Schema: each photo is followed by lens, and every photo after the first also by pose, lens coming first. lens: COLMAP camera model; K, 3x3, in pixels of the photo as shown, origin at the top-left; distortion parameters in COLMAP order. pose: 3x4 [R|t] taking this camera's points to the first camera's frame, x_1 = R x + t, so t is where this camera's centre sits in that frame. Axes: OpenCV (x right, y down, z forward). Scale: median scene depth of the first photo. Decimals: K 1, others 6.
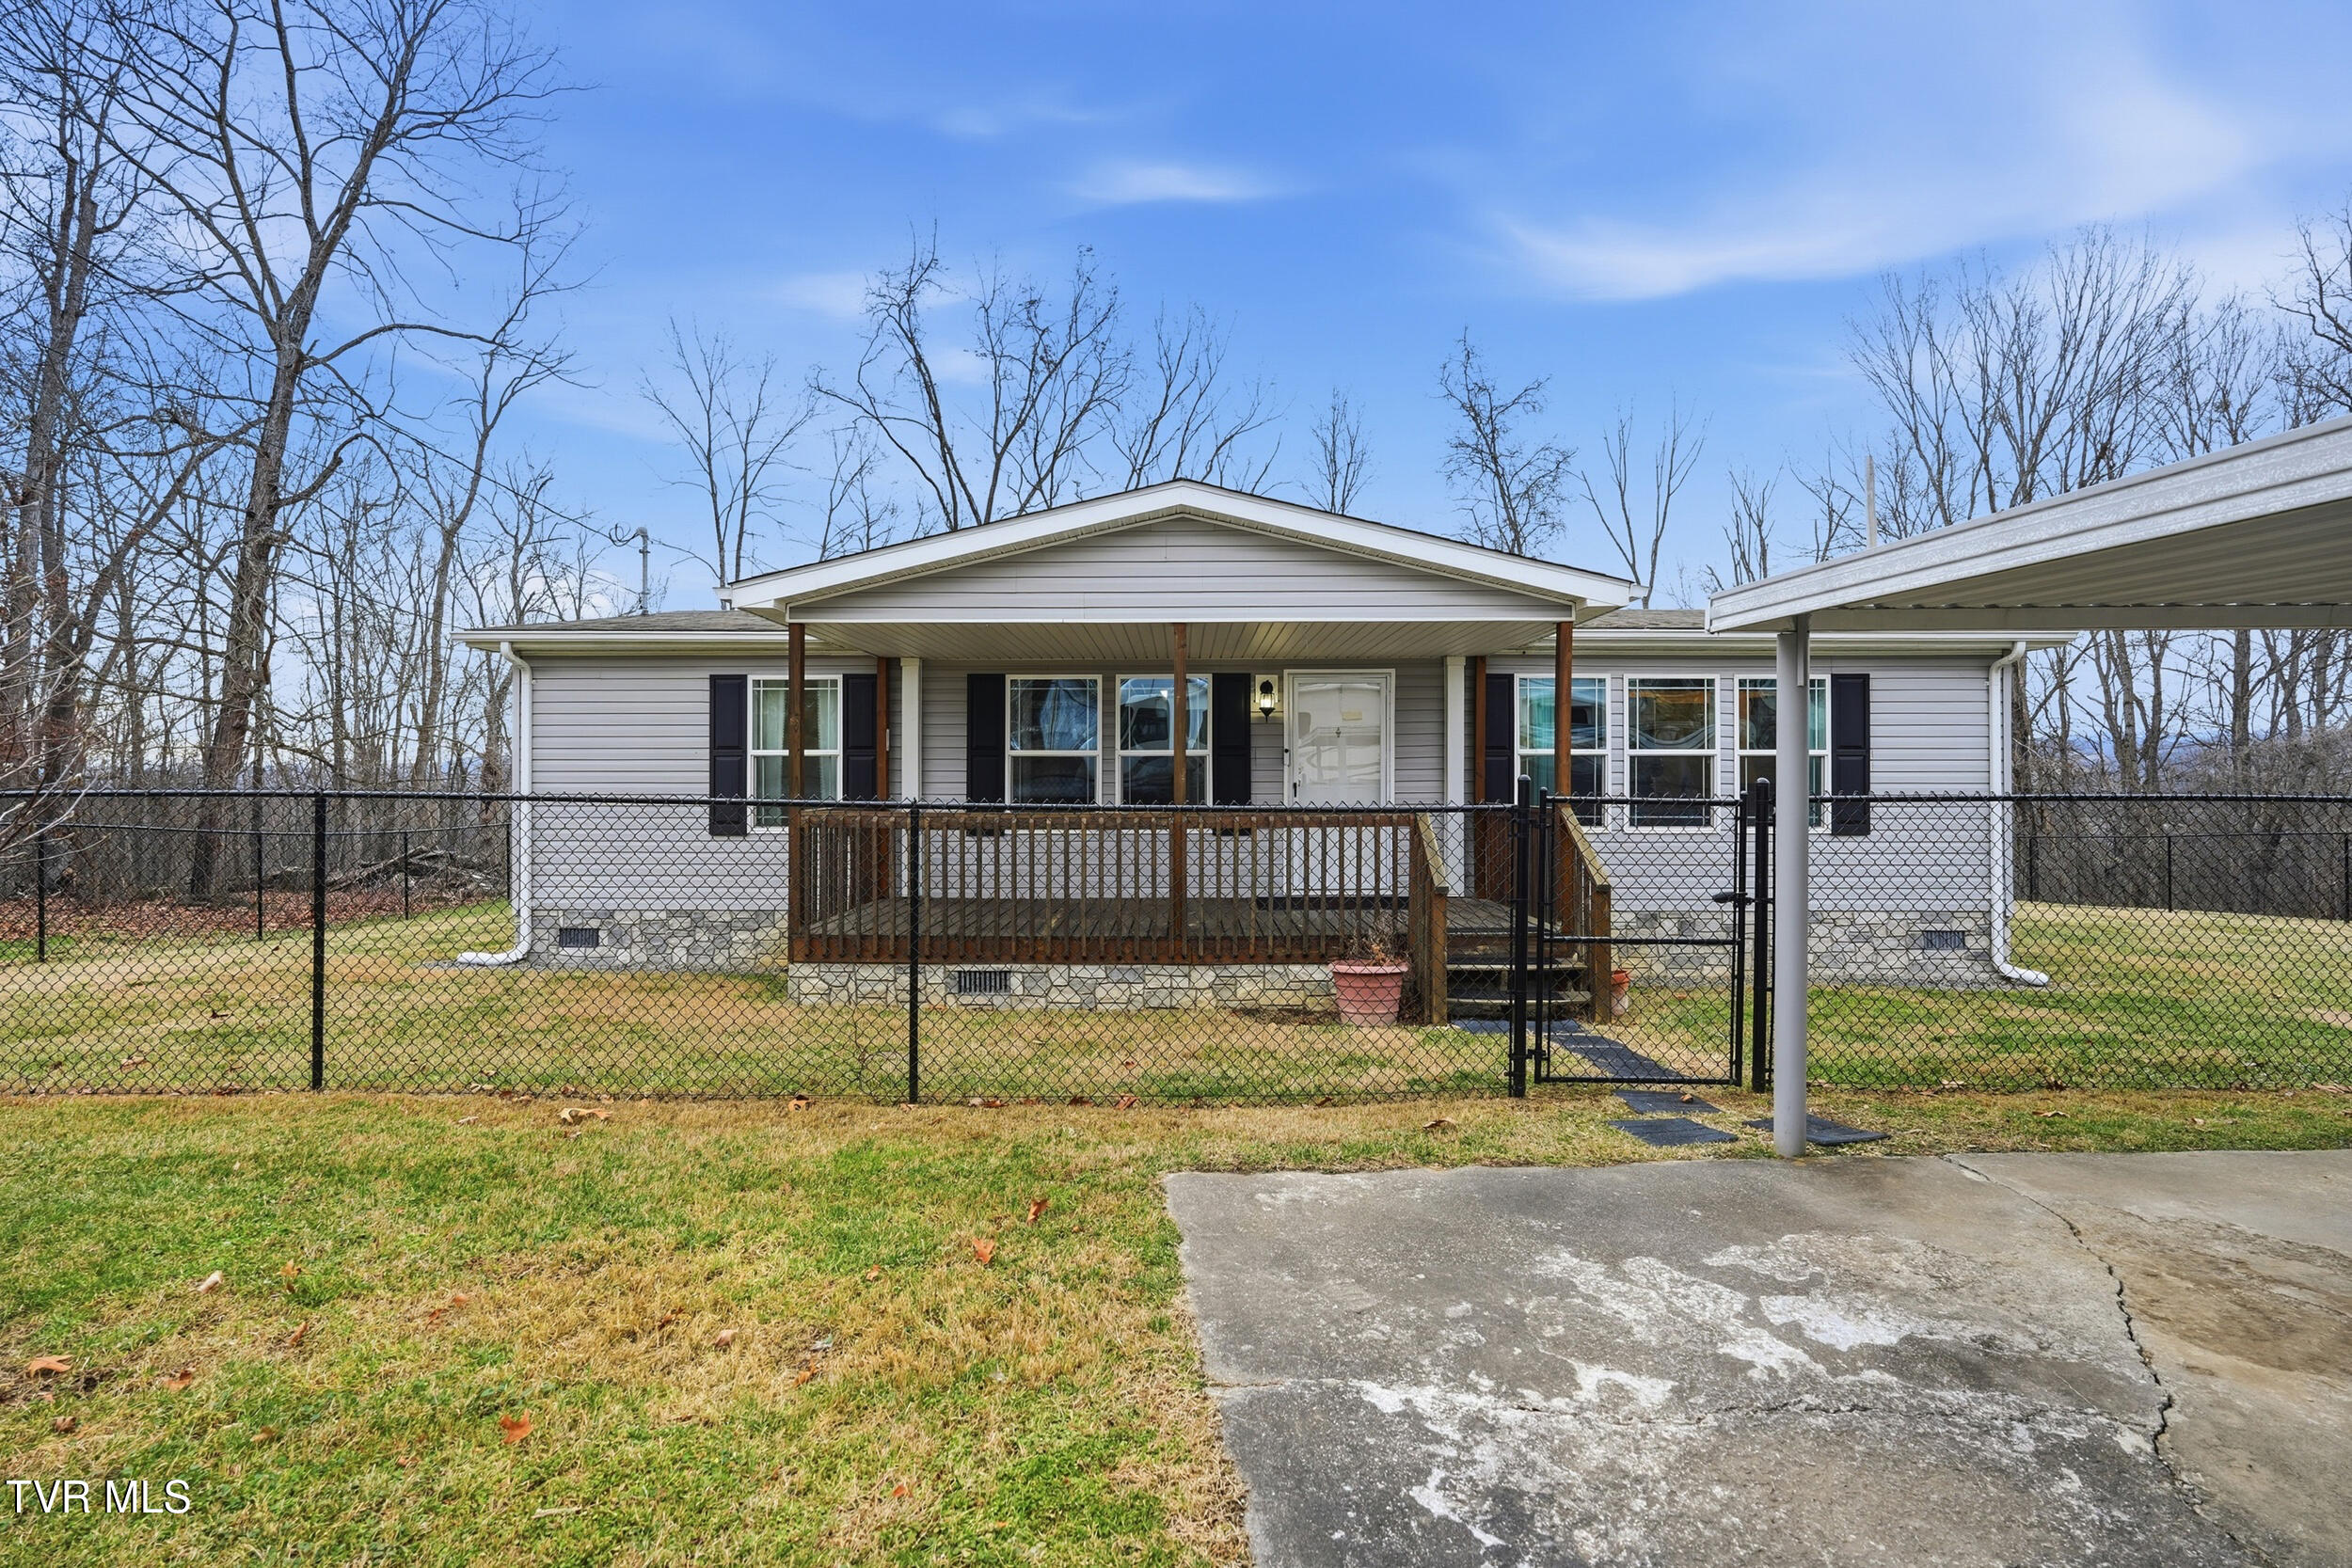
lens RADIAL K [[1028.6, 0, 1173.7], [0, 1028.6, 780.8], [0, 0, 1]] dist [-0.005383, 0.003547]
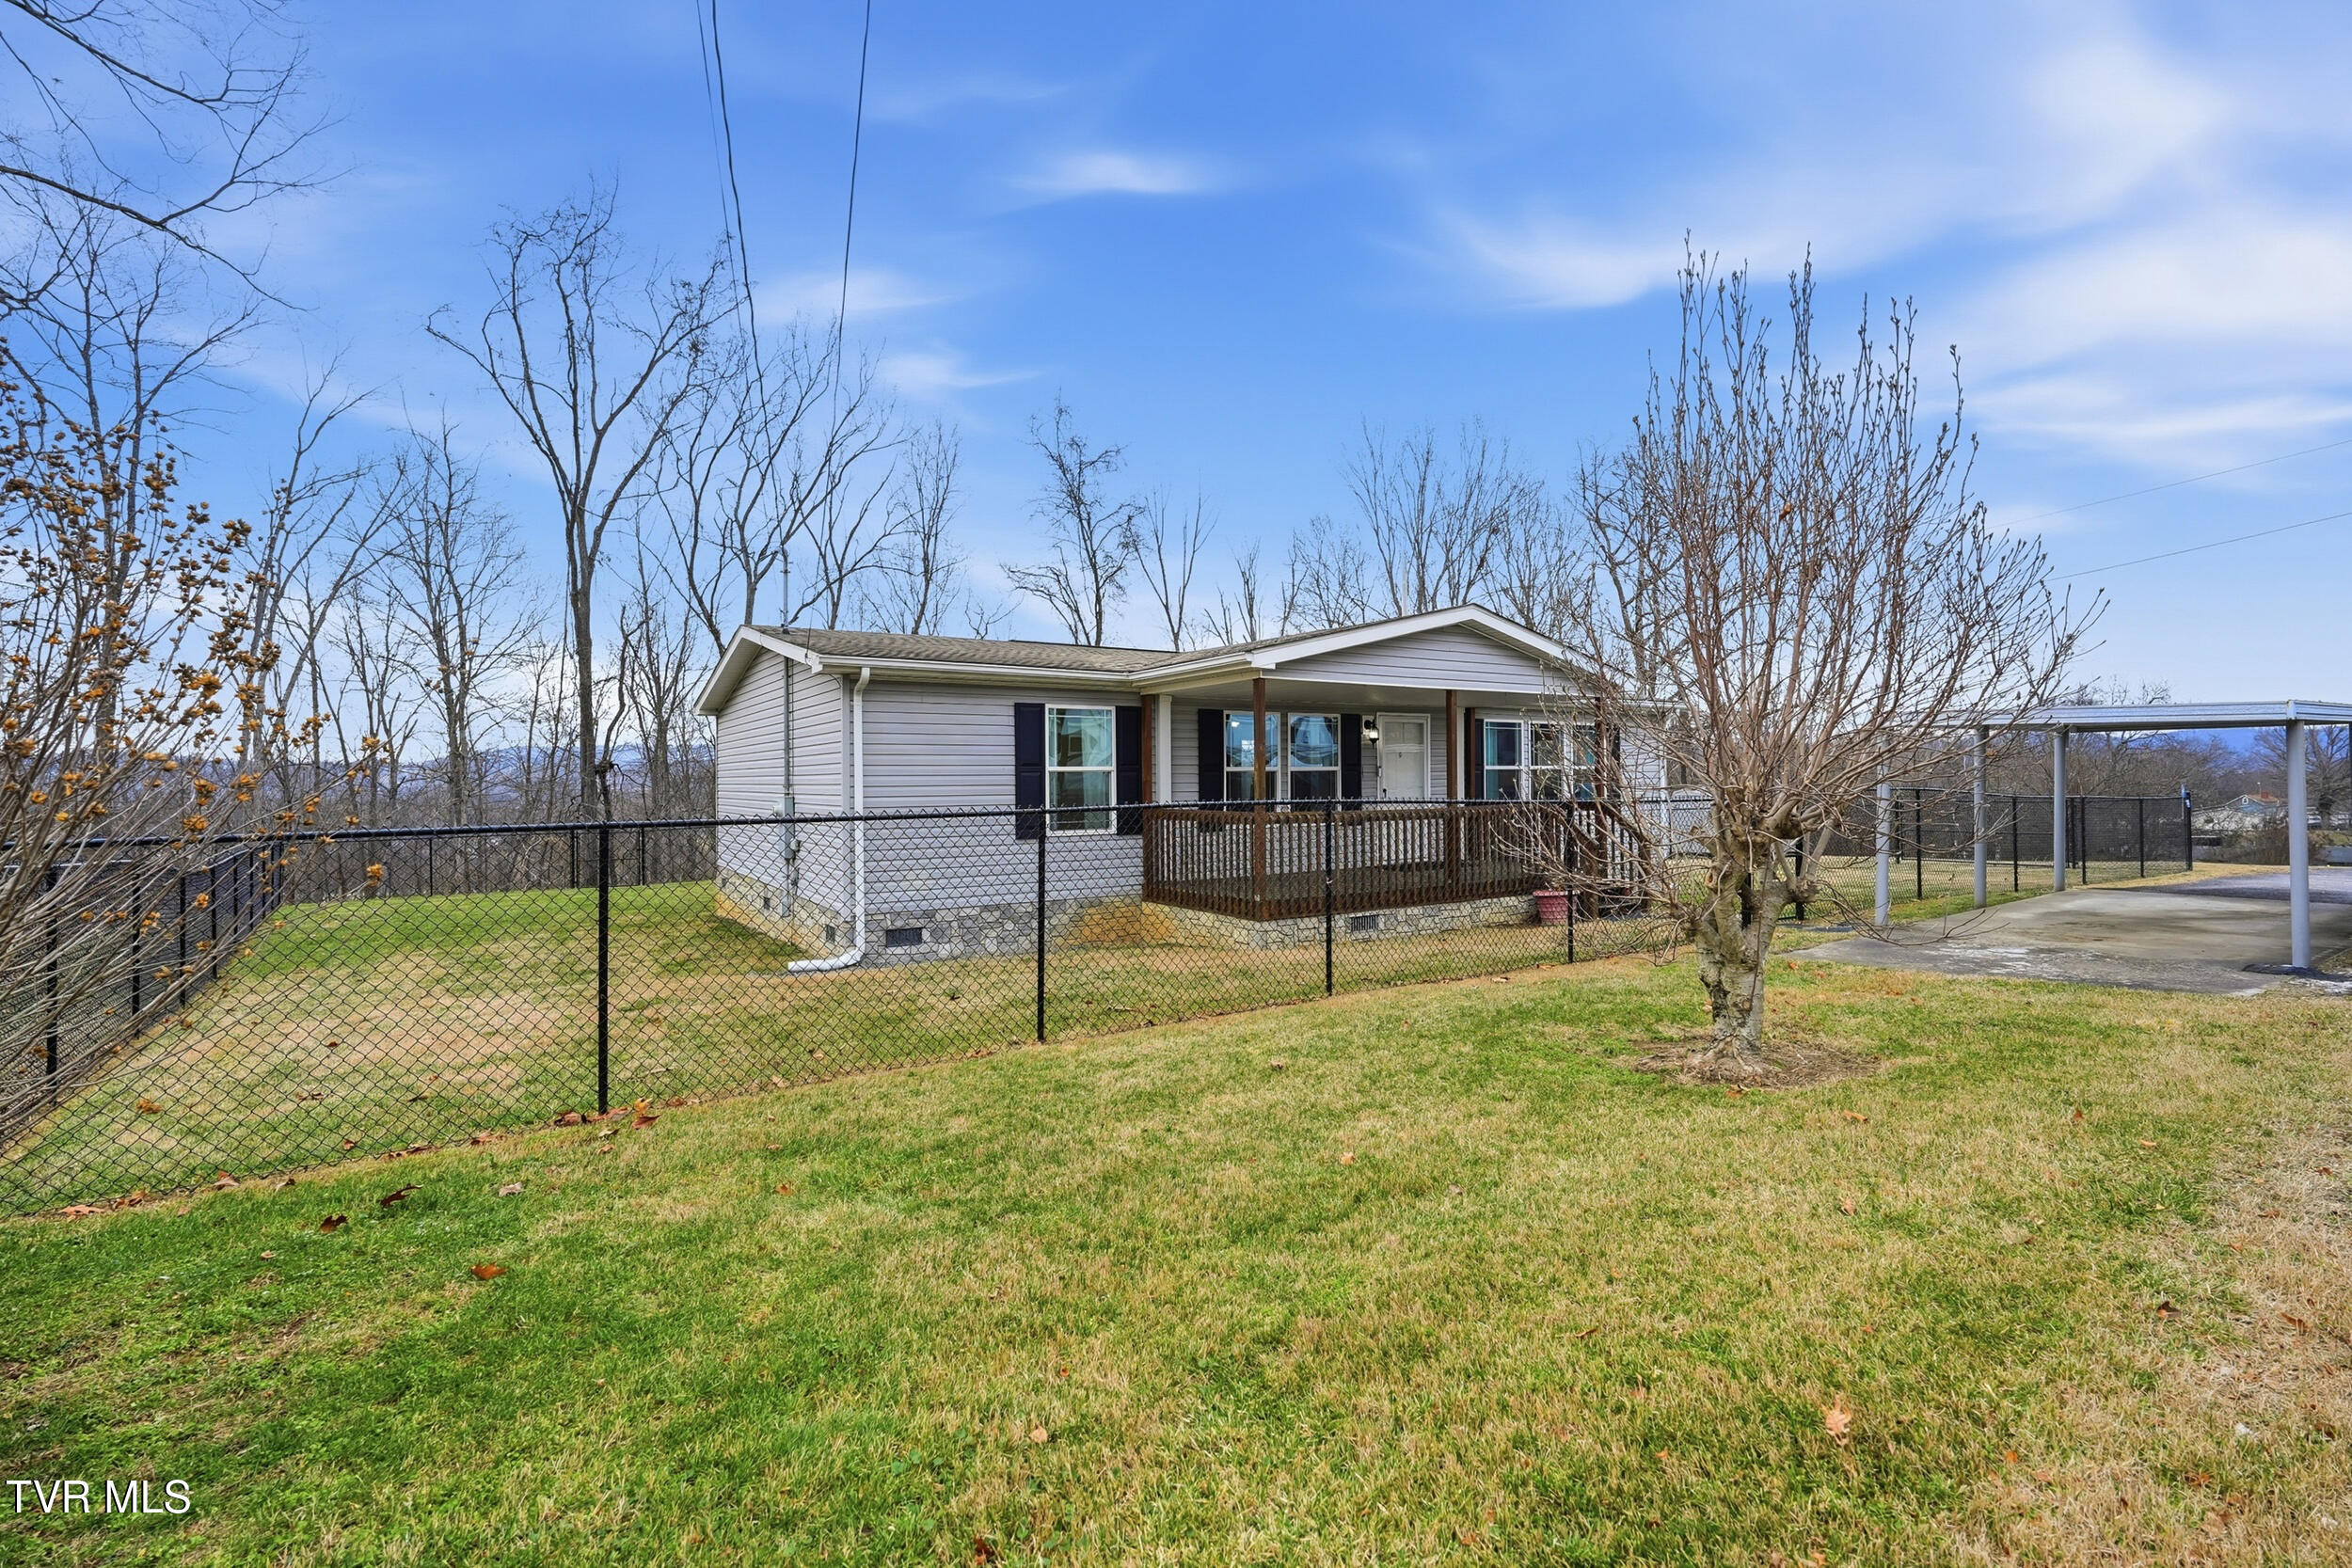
lens RADIAL K [[1028.6, 0, 1178.0], [0, 1028.6, 771.8], [0, 0, 1]] dist [-0.005383, 0.003547]
pose [[0.839731, -0.001856, 0.543000, -0.934199], [0.012238, 0.999805, -0.015508, -0.003797], [-0.542865, 0.019668, 0.839590, -0.087608]]
